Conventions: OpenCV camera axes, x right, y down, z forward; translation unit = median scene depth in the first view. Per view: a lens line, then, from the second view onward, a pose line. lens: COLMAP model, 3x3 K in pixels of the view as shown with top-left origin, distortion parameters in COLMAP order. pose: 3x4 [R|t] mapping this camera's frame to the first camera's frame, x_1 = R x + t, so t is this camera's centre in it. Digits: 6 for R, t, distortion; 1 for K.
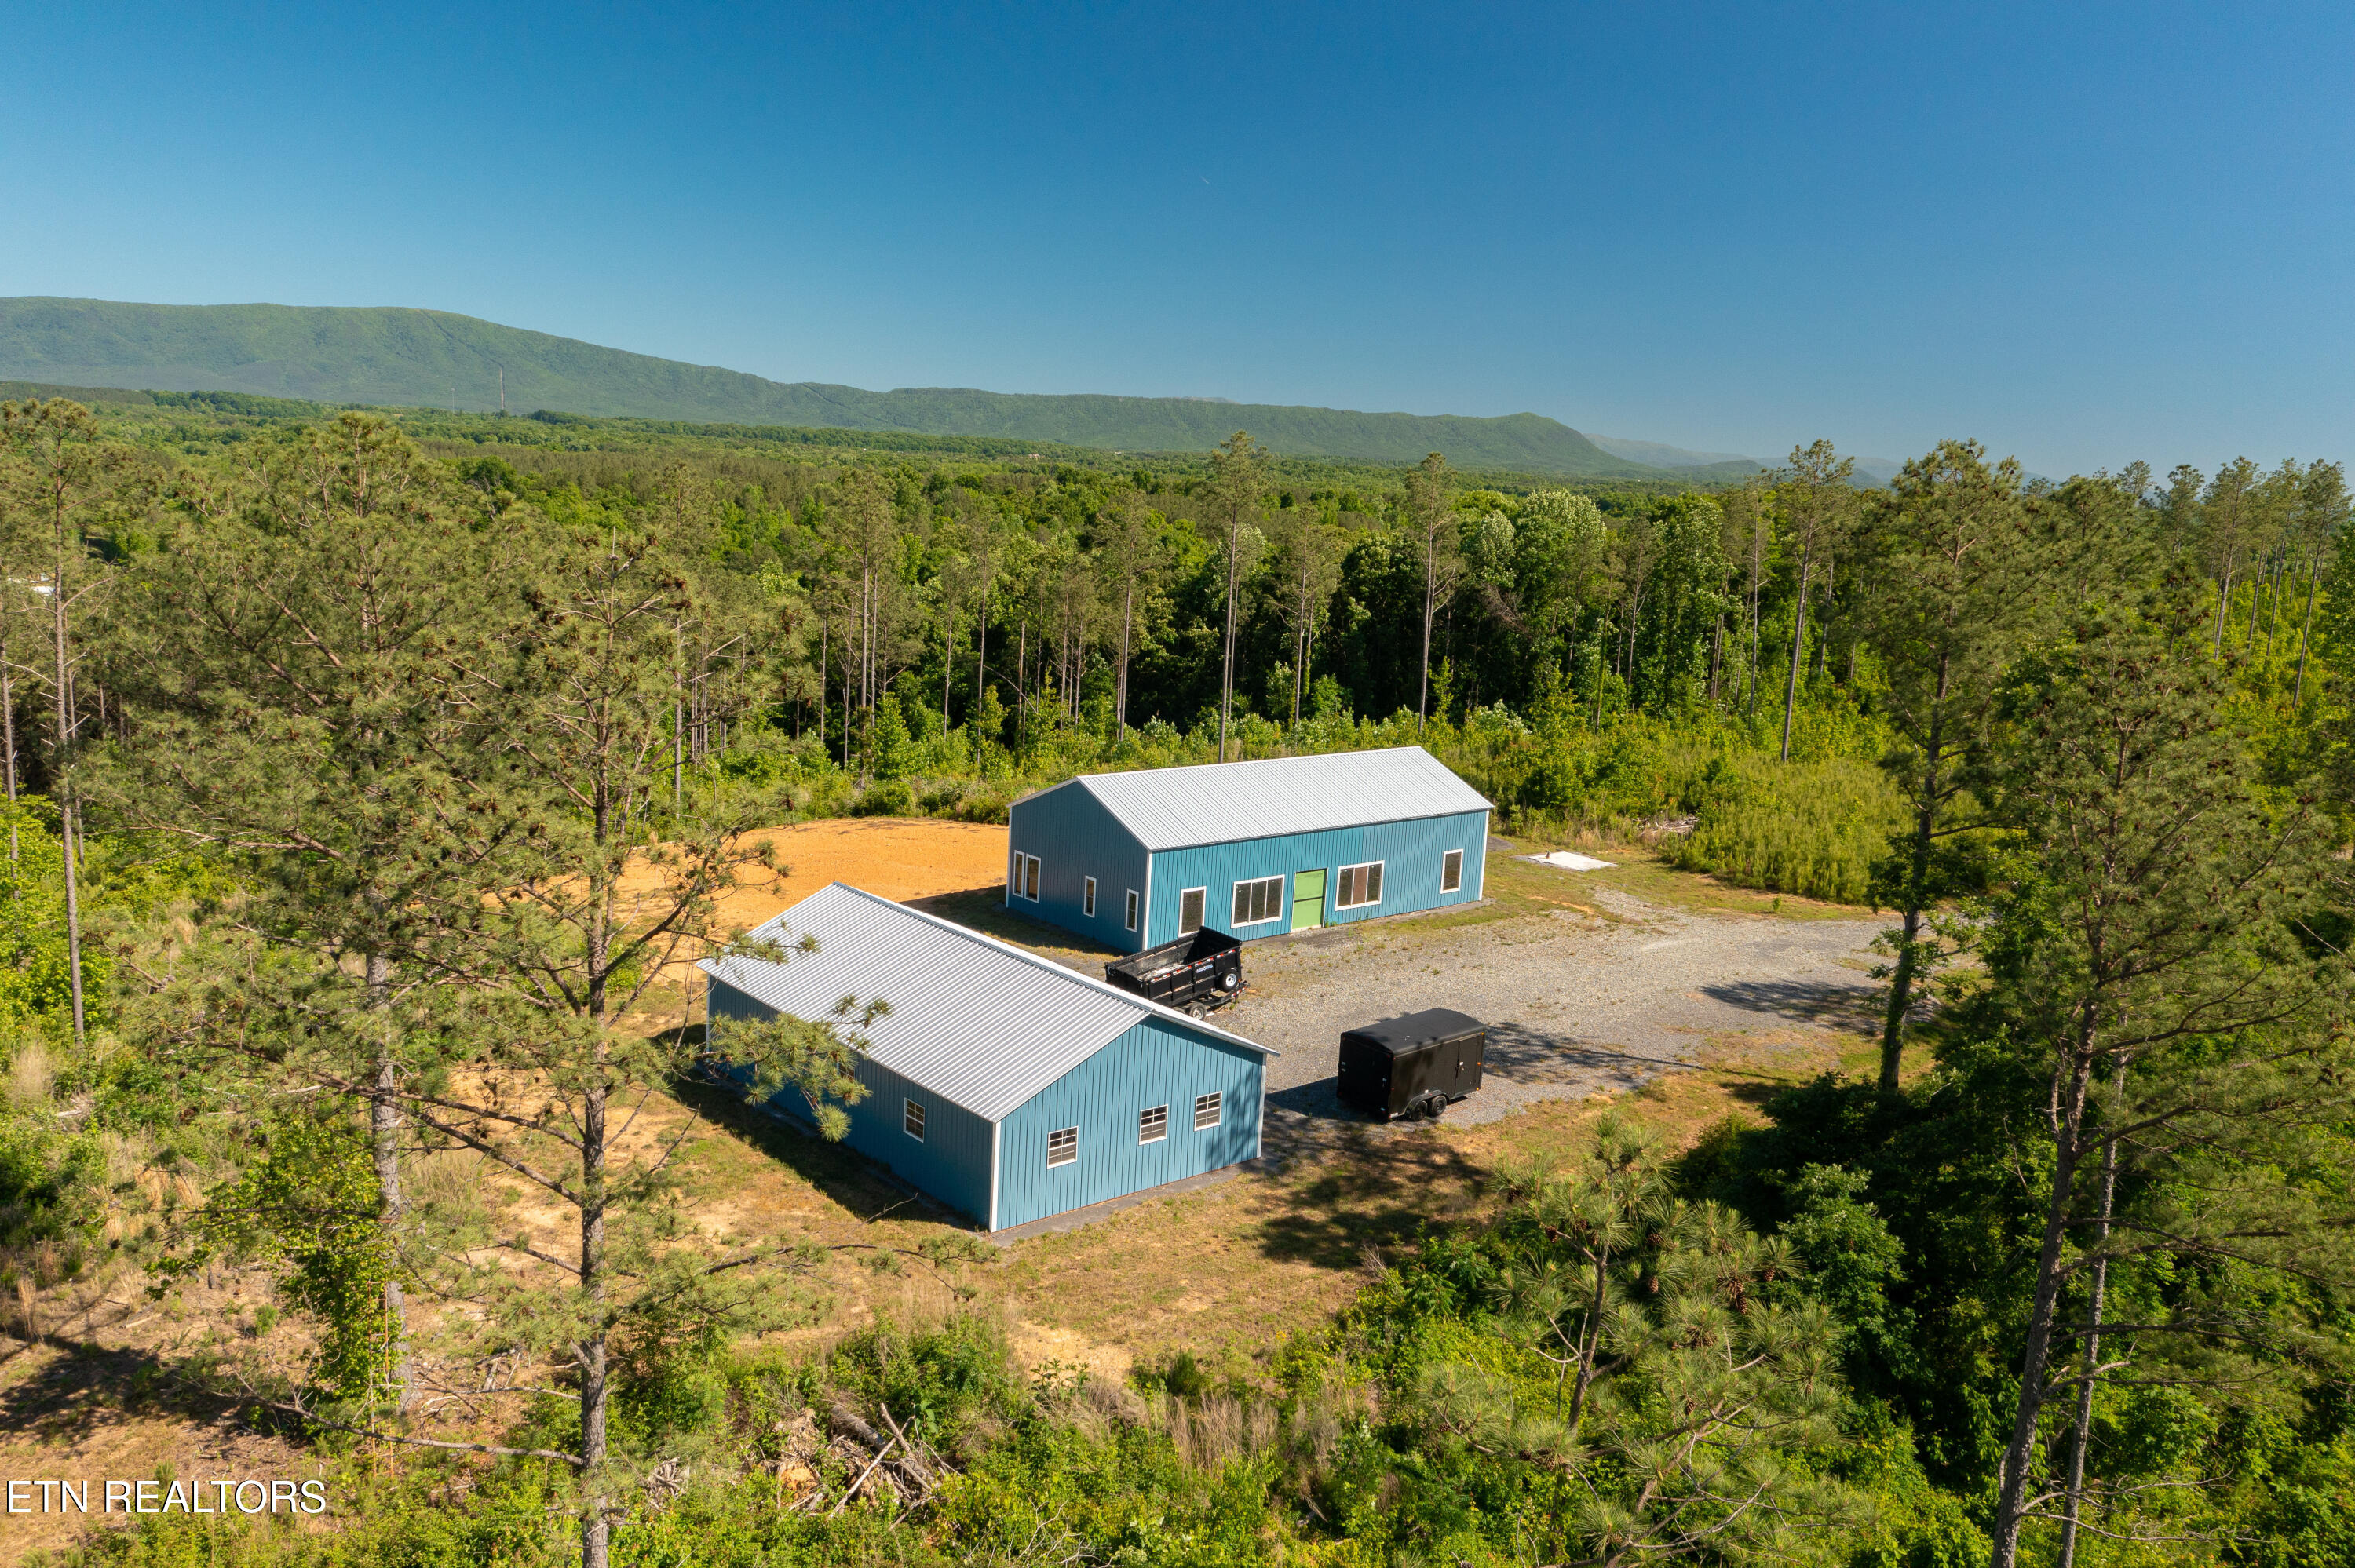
lens RADIAL K [[1886.3, 0, 1177.5], [0, 1886.3, 784.0], [0, 0, 1]] dist [0.002278, 0.007701]
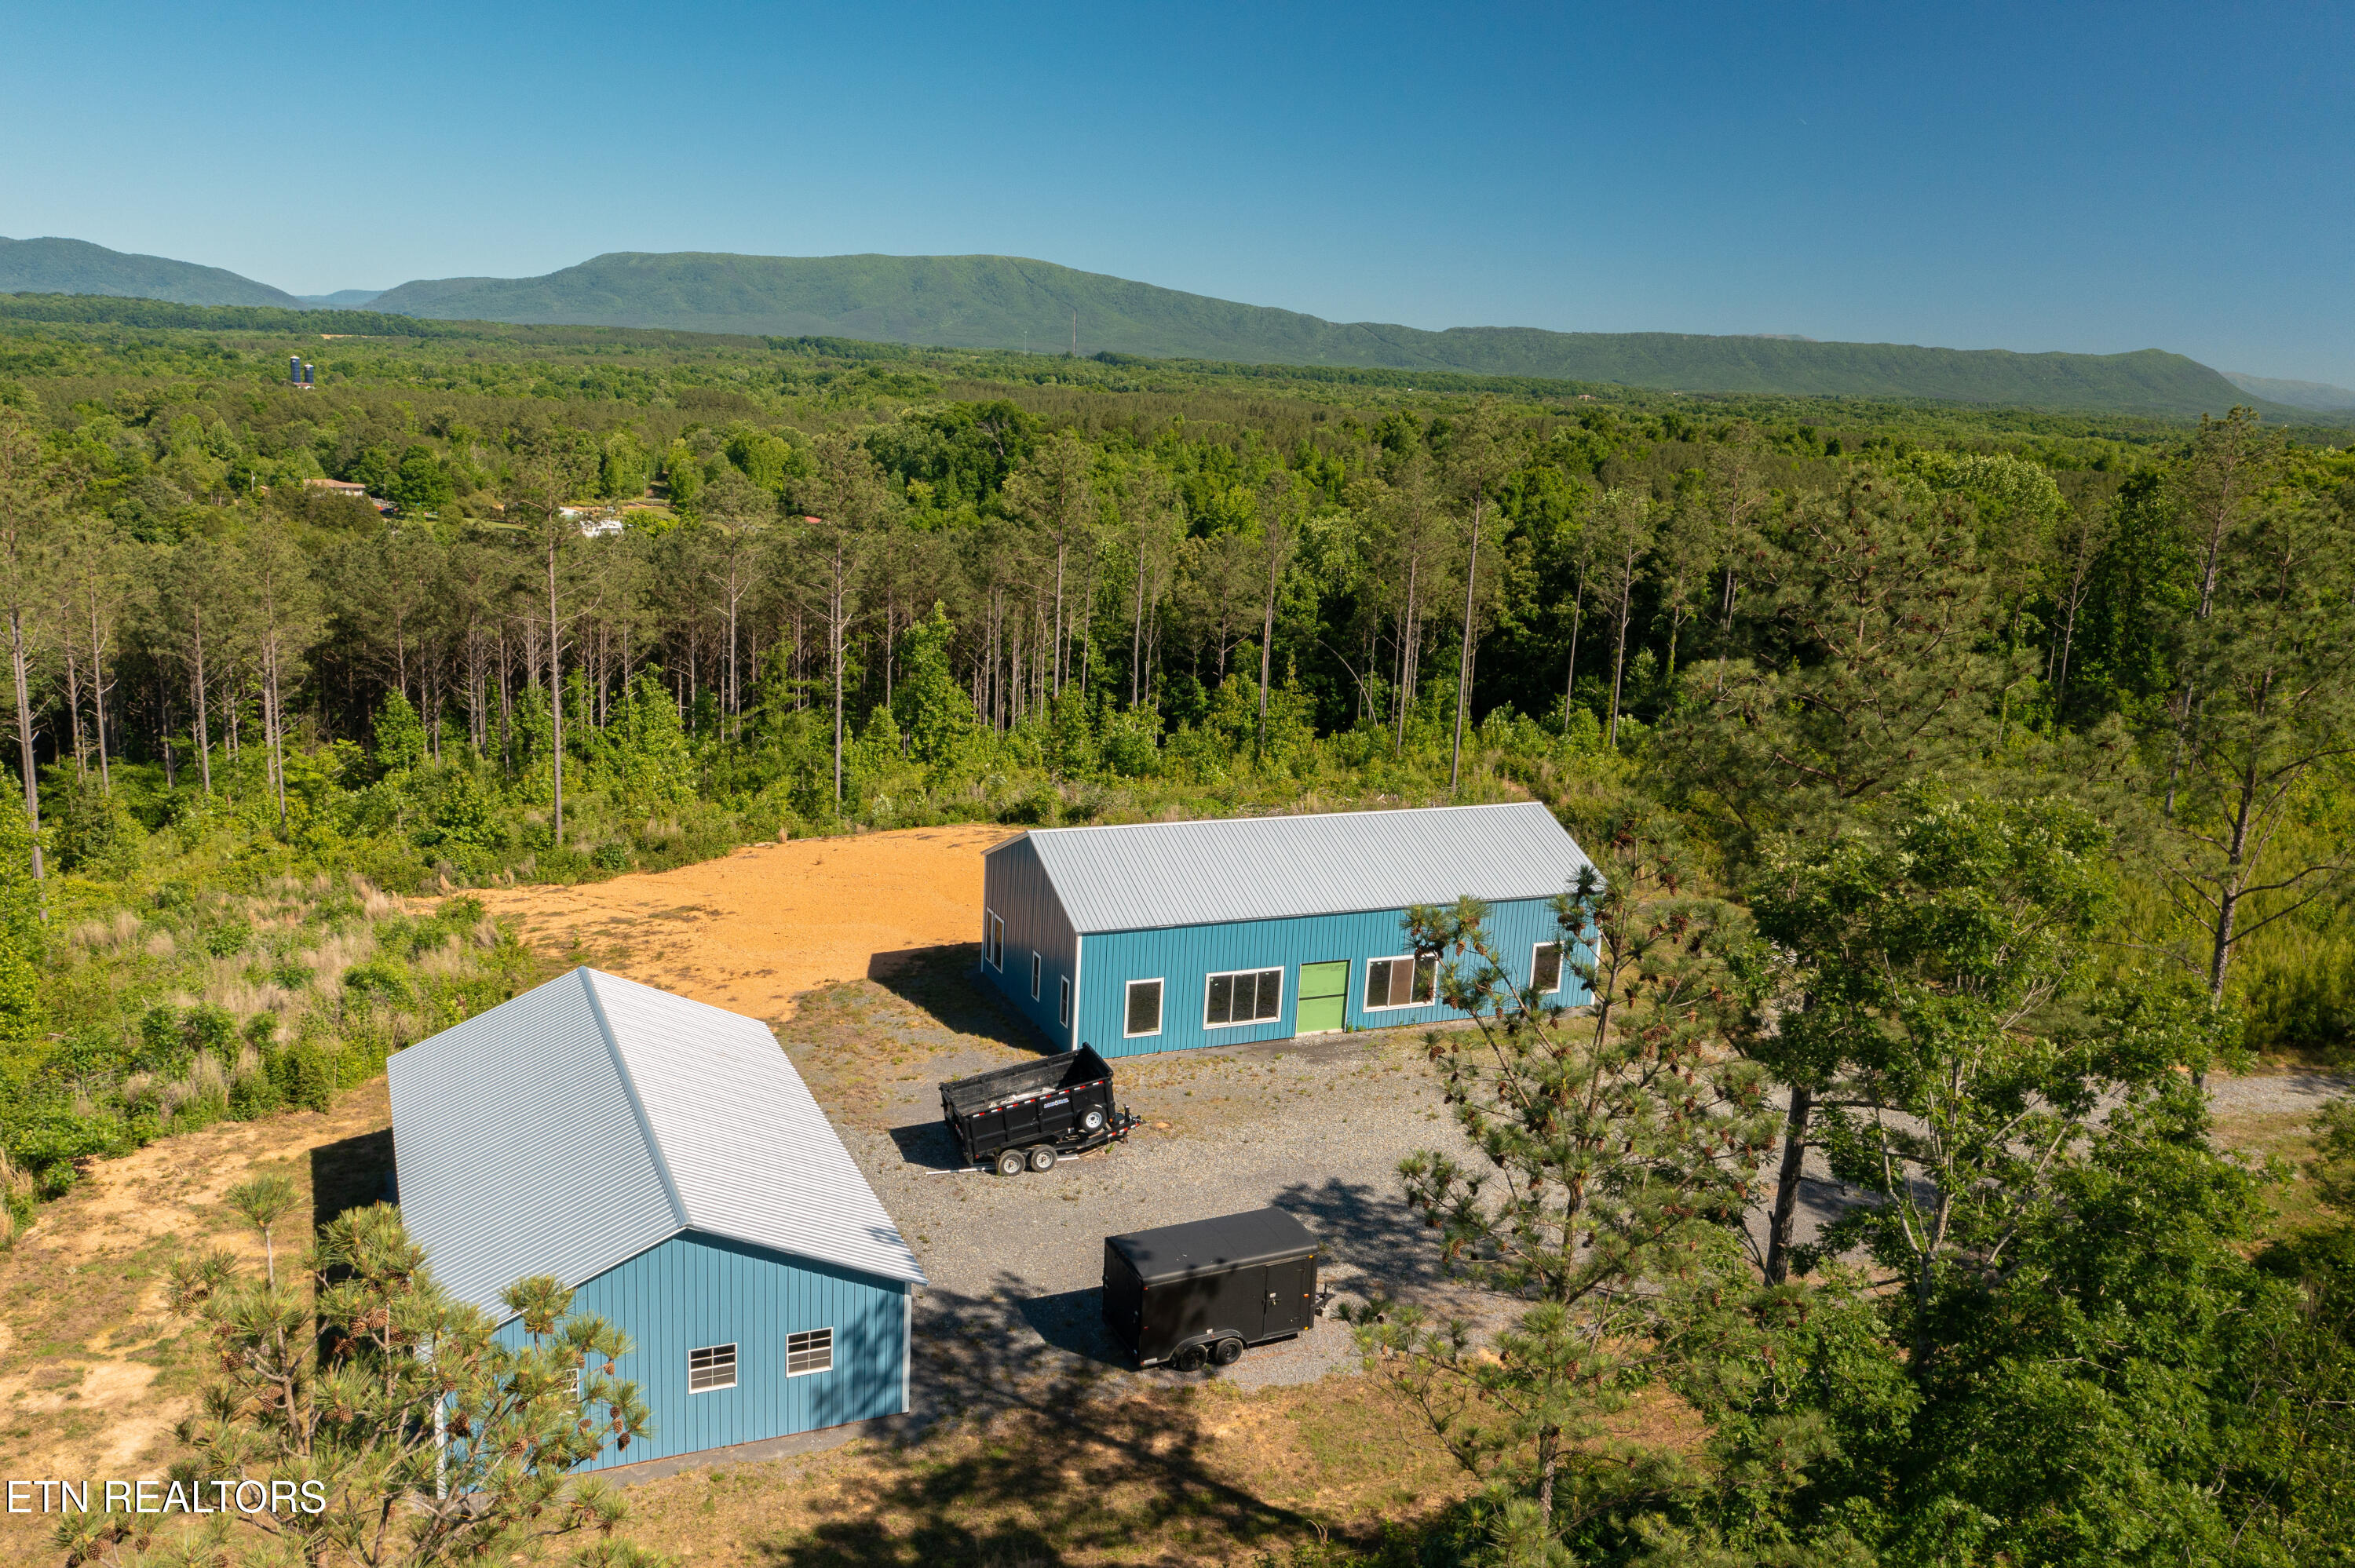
lens RADIAL K [[1886.3, 0, 1177.5], [0, 1886.3, 784.0], [0, 0, 1]] dist [0.002278, 0.007701]
pose [[0.957832, 0.059573, -0.281086, 0.213308], [-0.050812, 0.997971, 0.038363, -0.052773], [0.282801, -0.022463, 0.958915, 0.199077]]
